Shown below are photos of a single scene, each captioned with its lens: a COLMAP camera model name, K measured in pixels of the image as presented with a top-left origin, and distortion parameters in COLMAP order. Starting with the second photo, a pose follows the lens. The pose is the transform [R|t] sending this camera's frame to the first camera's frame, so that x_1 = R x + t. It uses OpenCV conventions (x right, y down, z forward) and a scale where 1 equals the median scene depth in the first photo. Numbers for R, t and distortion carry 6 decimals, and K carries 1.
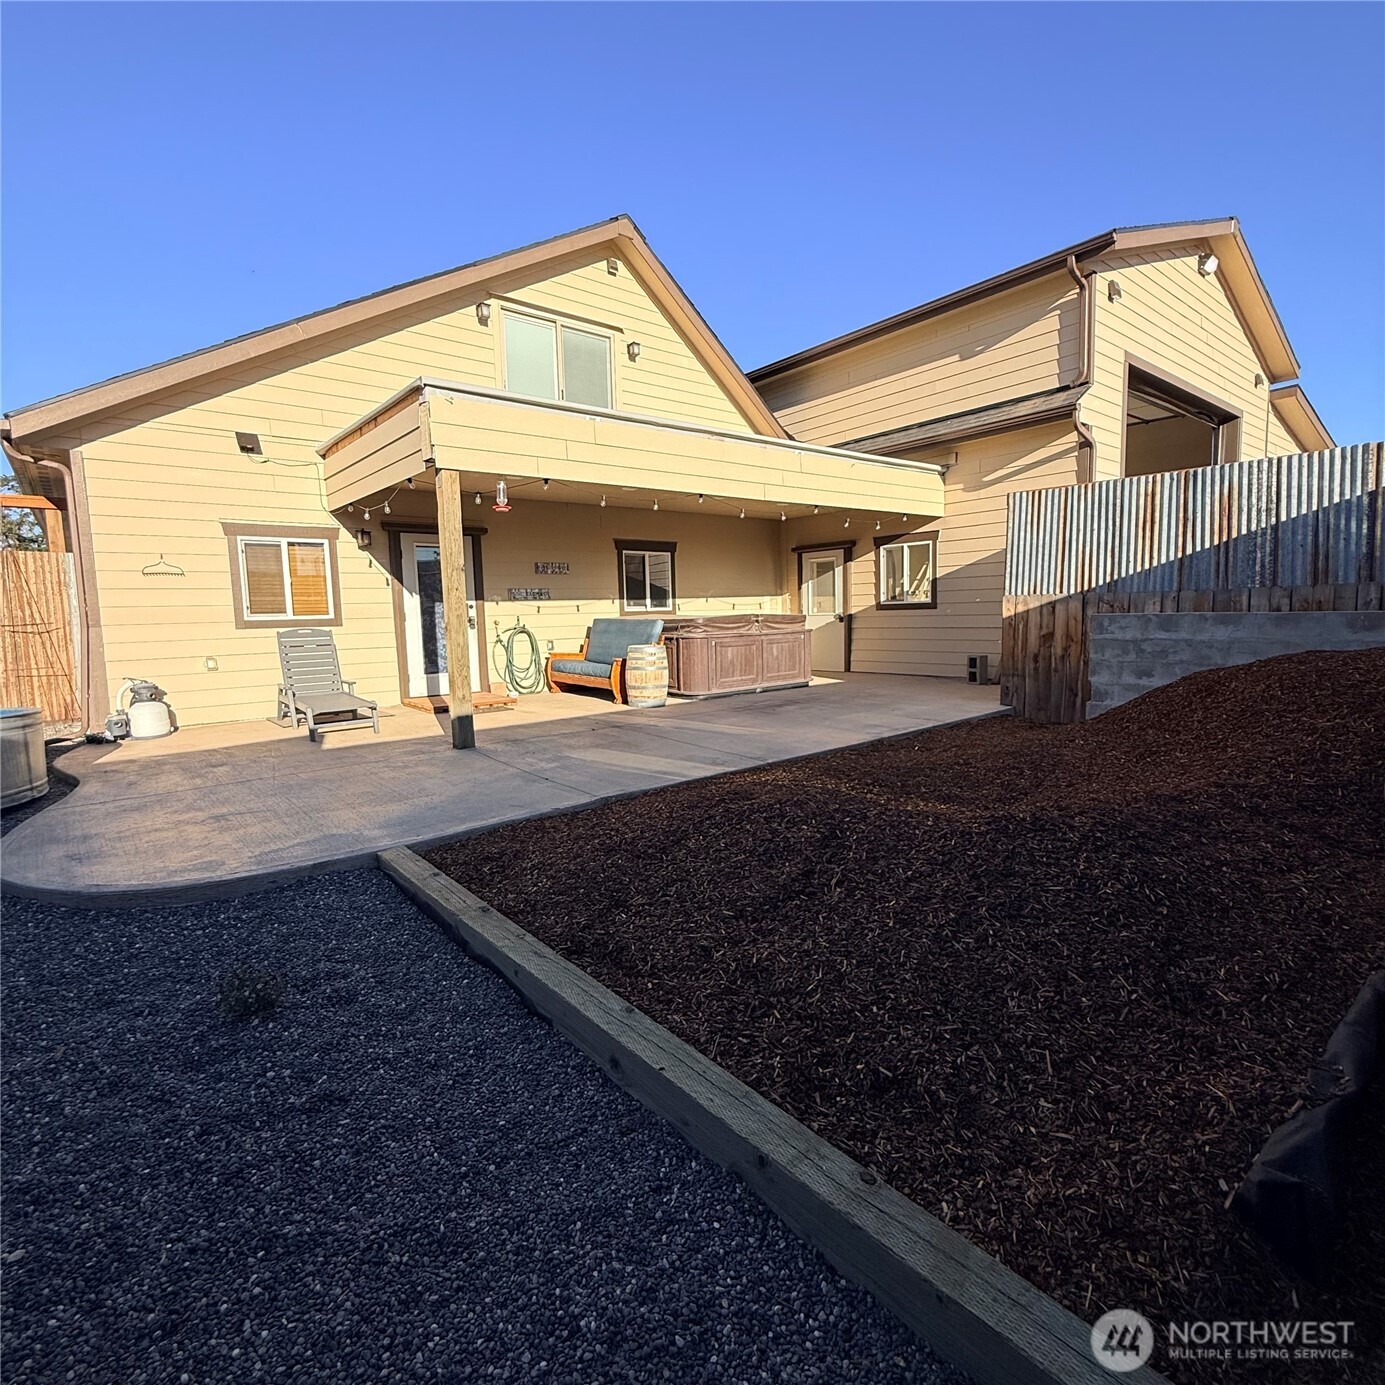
lens RADIAL K [[741.9, 0, 692.5], [0, 741.9, 692.5], [0, 0, 1]] dist [0.004054, 0.000226]
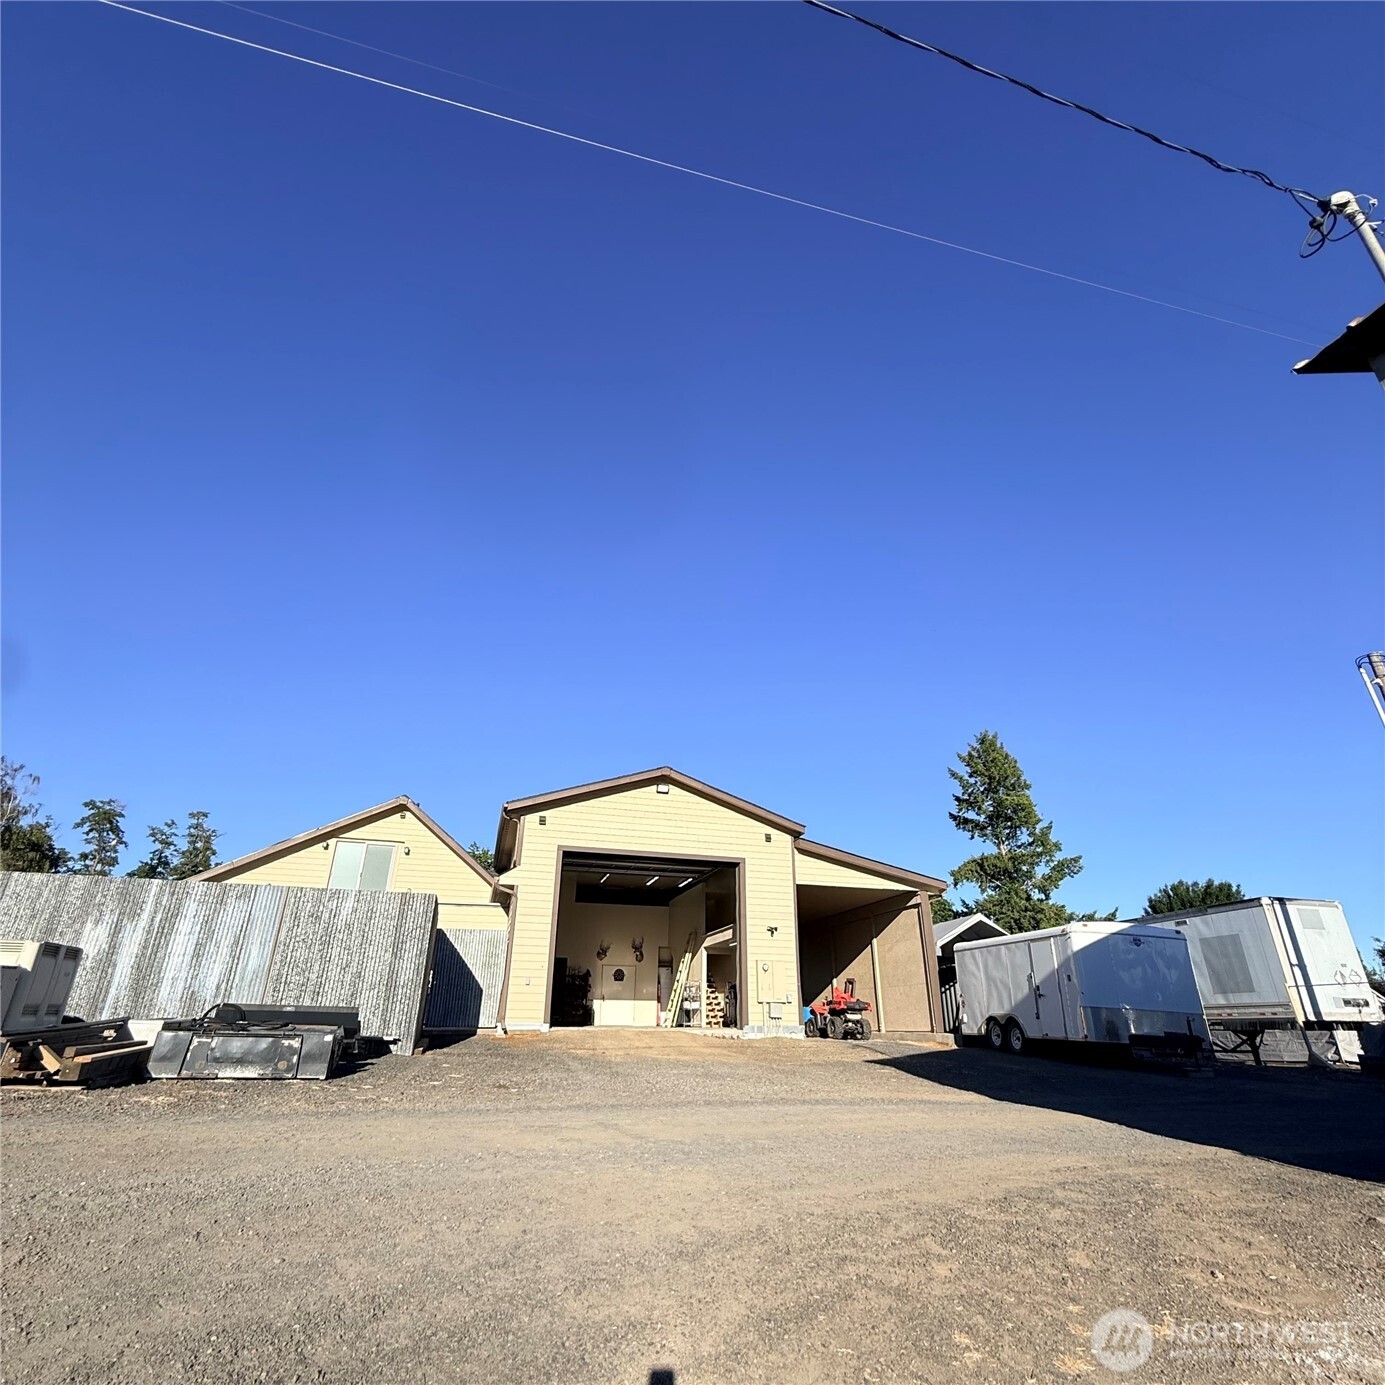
lens RADIAL K [[741.9, 0, 692.5], [0, 741.9, 692.5], [0, 0, 1]] dist [0.004054, 0.000226]
pose [[0.909836, -0.136719, -0.391799, 1.938632], [-0.076742, 0.872444, -0.482651, 0.139398], [0.407810, 0.469201, 0.783289, -0.681687]]
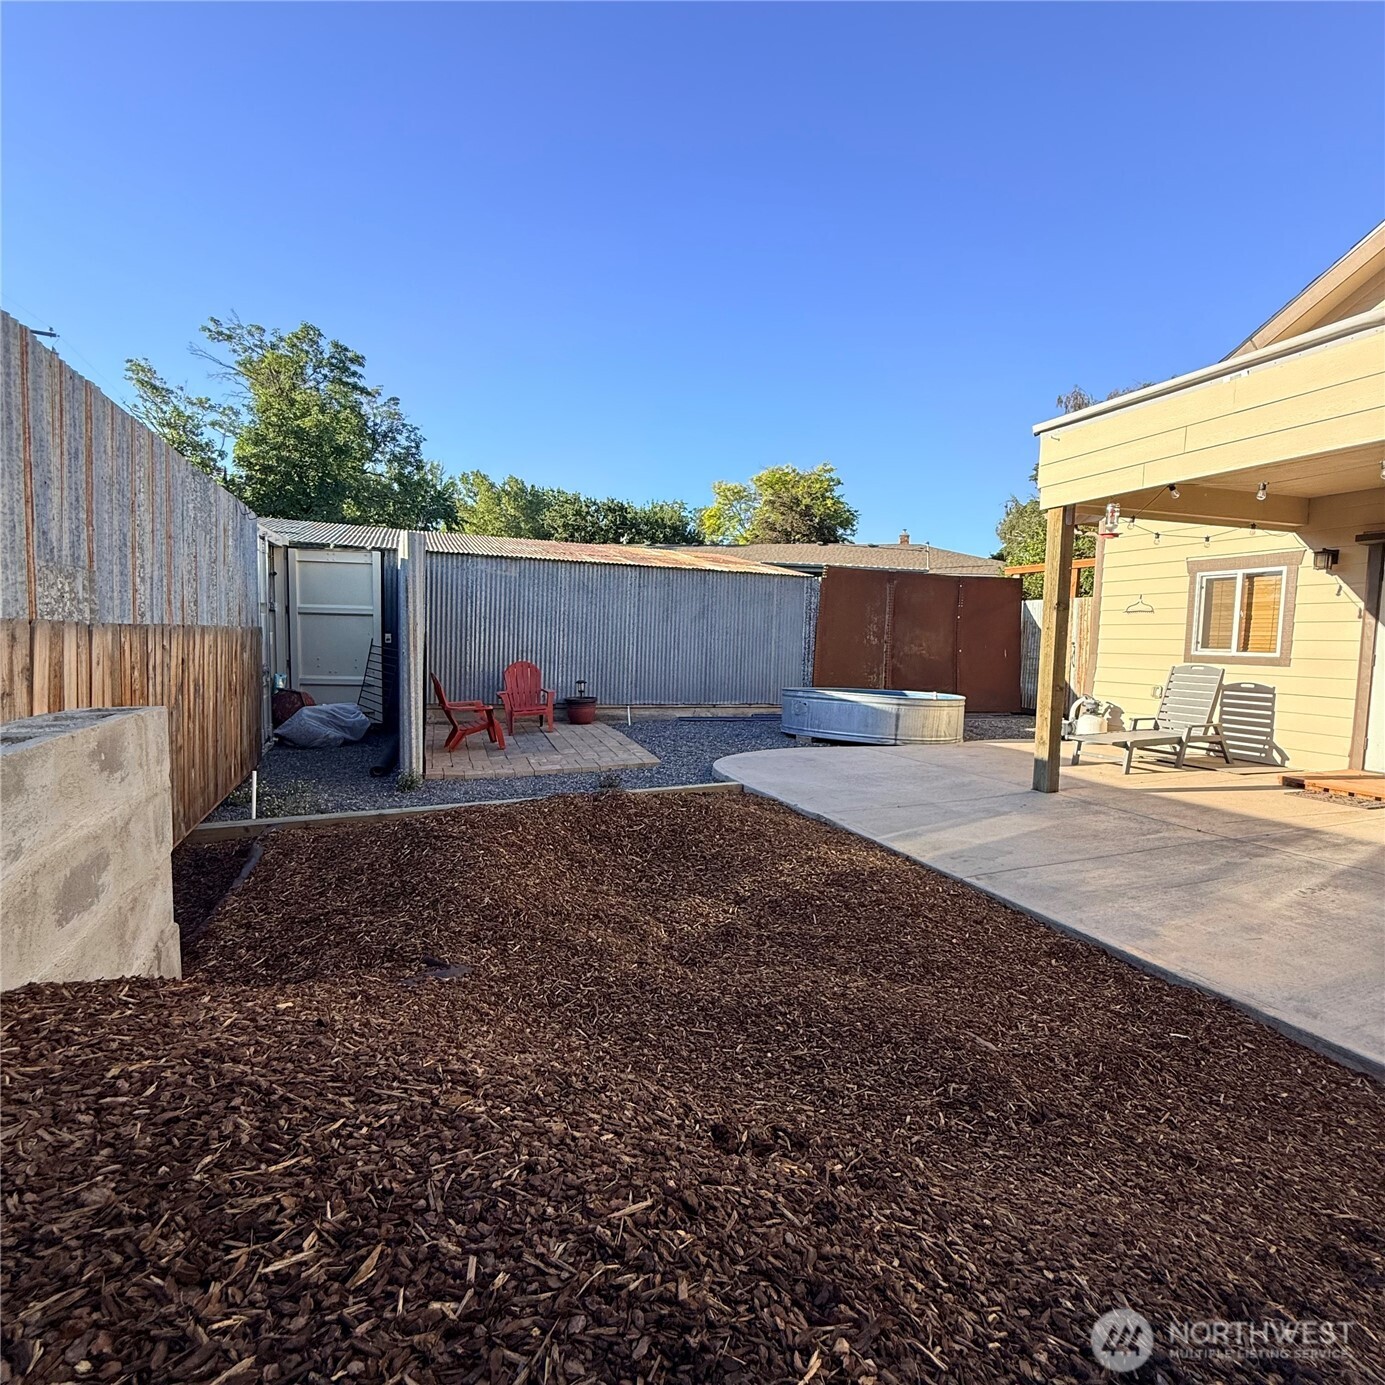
lens RADIAL K [[741.9, 0, 692.5], [0, 741.9, 692.5], [0, 0, 1]] dist [0.004054, 0.000226]
pose [[-0.324547, 0.088870, -0.941685, 0.539056], [-0.116068, 0.984311, 0.132894, -0.092748], [0.938721, 0.152430, -0.309140, 0.618227]]
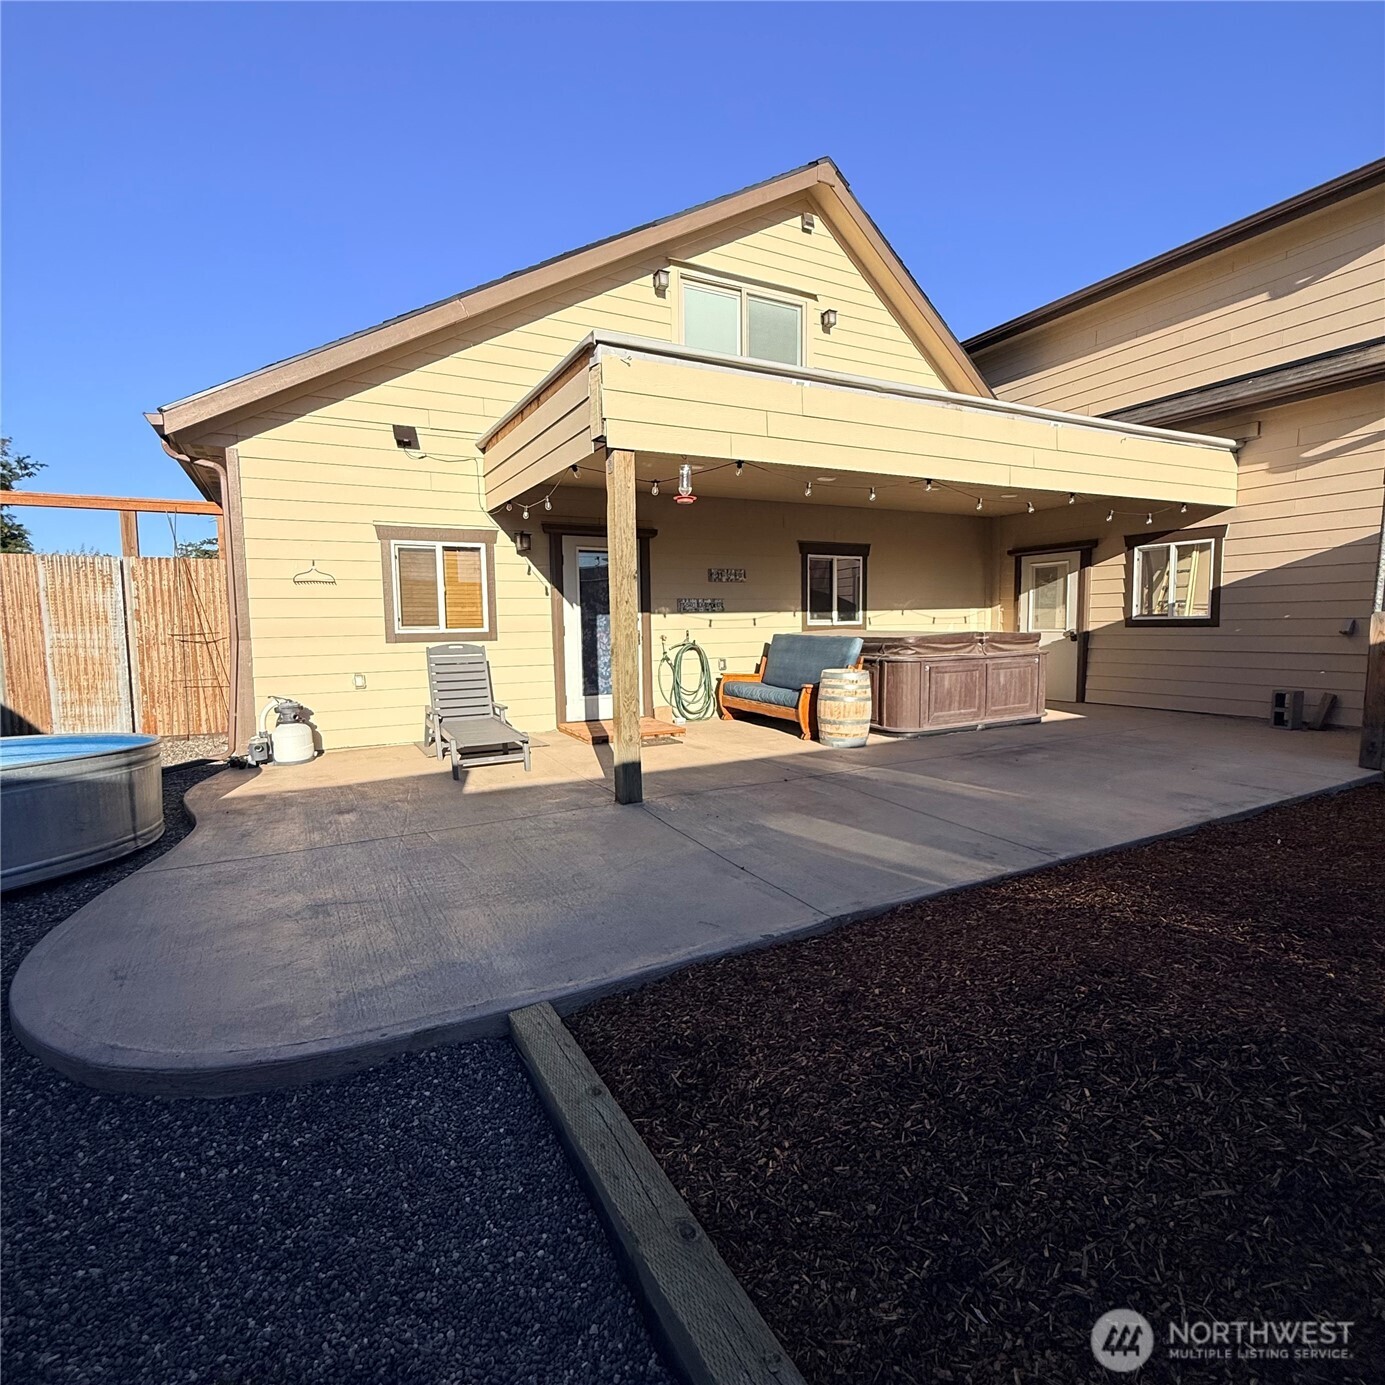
lens RADIAL K [[741.9, 0, 692.5], [0, 741.9, 692.5], [0, 0, 1]] dist [0.004054, 0.000226]
pose [[0.980226, 0.029688, -0.195642, -0.065519], [-0.031548, 0.999482, -0.006394, -0.028392], [0.195351, 0.012440, 0.980654, 0.172187]]
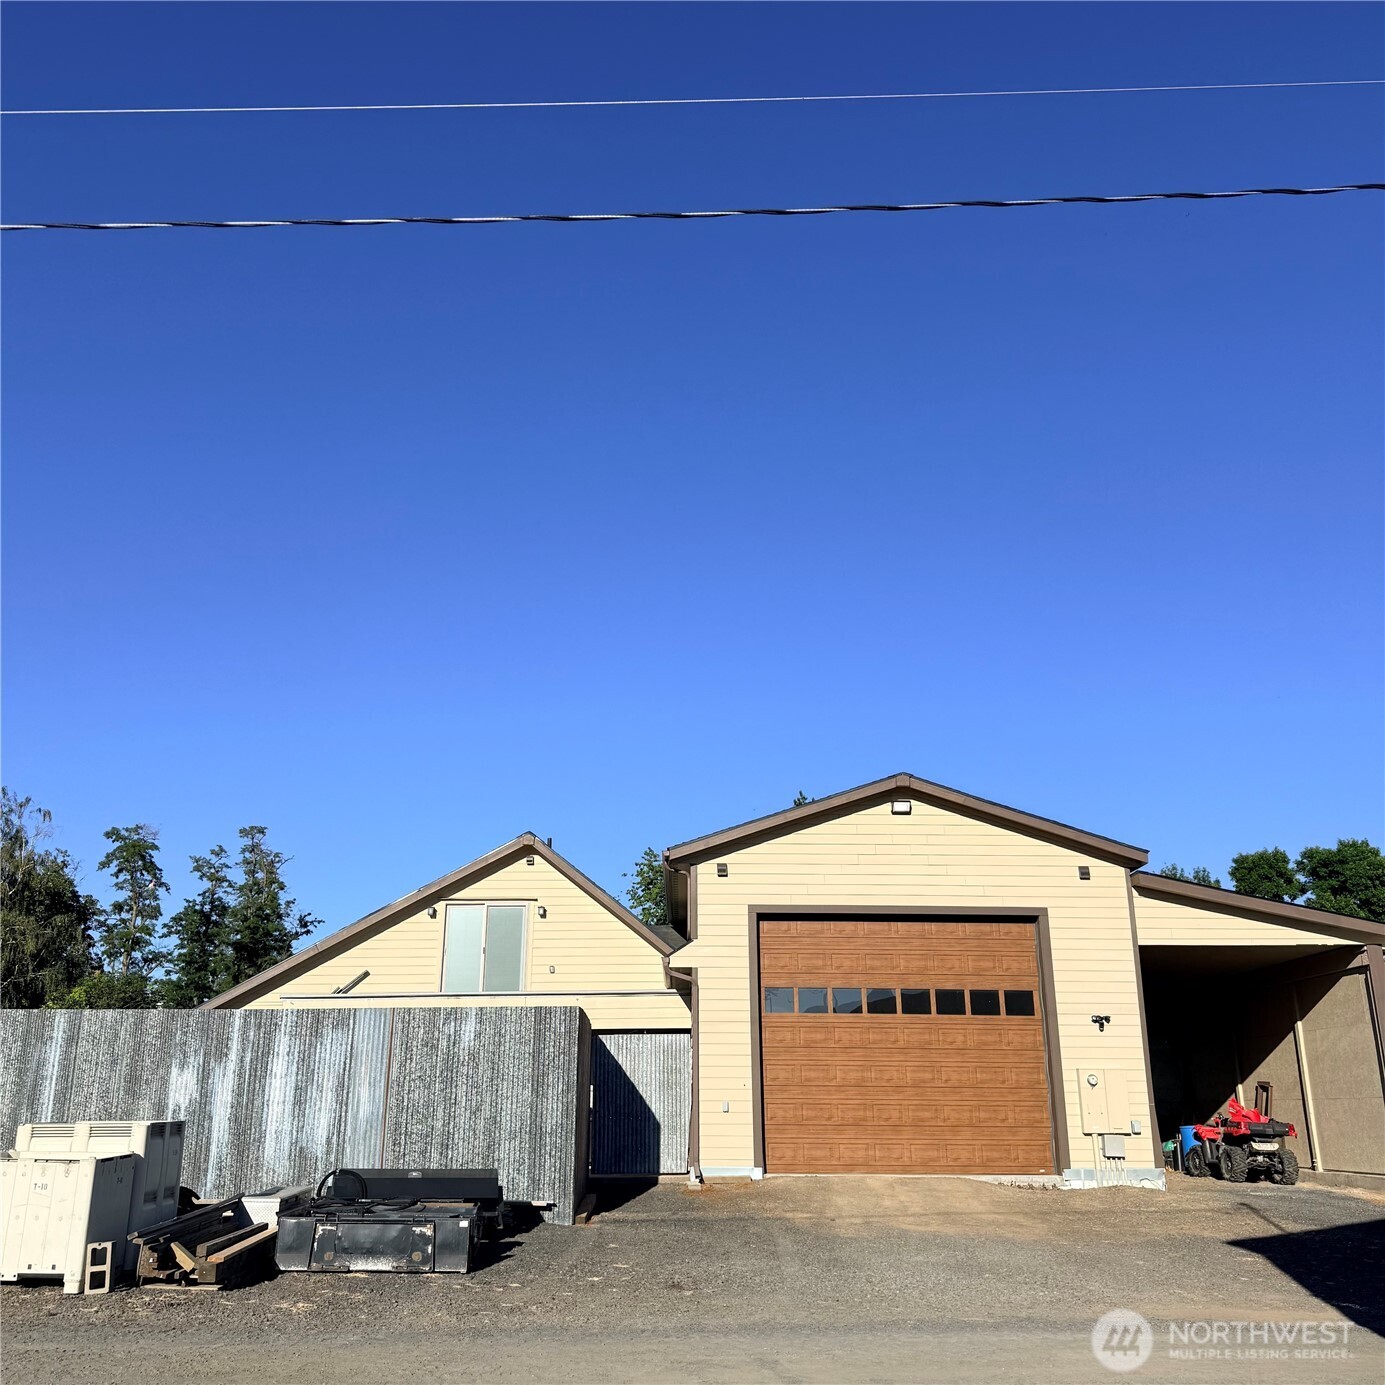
lens RADIAL K [[1330.8, 0, 692.5], [0, 1330.8, 692.5], [0, 0, 1]] dist [0.099883, -0.166045]
pose [[0.768450, -0.159157, -0.619801, 2.284247], [-0.088090, 0.933044, -0.348810, 0.036622], [0.633818, 0.322642, 0.702978, -0.988427]]
